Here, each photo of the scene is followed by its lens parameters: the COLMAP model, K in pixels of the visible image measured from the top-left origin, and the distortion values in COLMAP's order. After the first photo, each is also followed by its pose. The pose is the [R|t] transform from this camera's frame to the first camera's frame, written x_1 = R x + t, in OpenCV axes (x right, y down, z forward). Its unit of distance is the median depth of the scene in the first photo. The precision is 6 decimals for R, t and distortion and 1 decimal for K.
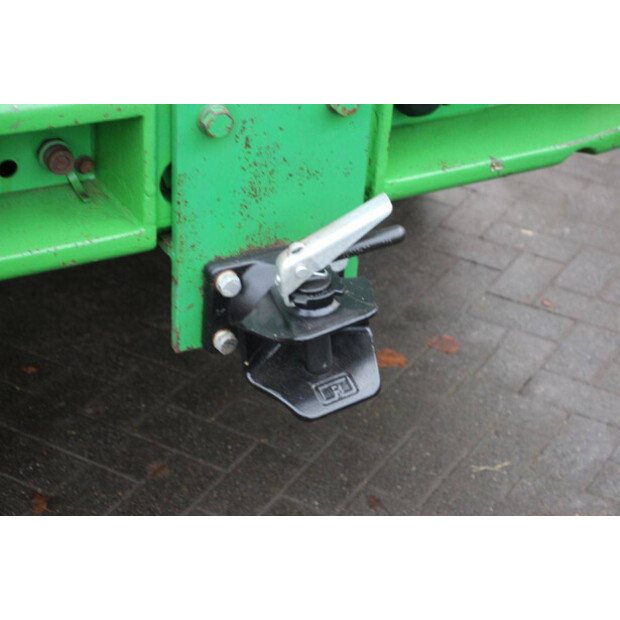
lens RADIAL K [[1465.7, 0, 310.0], [0, 1465.7, 310.0], [0, 0, 1]] dist [0.447173, 0.307396]
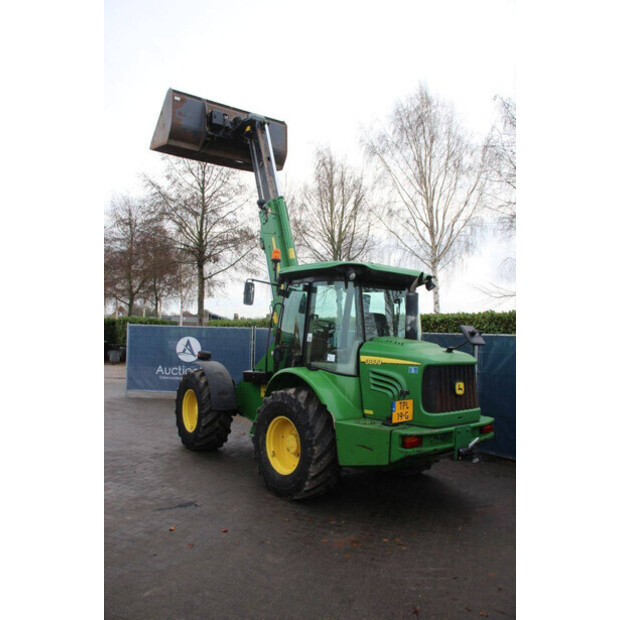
lens RADIAL K [[508.9, 0, 310.0], [0, 508.9, 310.0], [0, 0, 1]] dist [-0.176565, 0.159110]
pose [[0.985902, -0.022211, 0.165842, -1.434076], [0.110542, 0.830511, -0.545922, 0.814505], [-0.125608, 0.556559, 0.821258, -1.837384]]
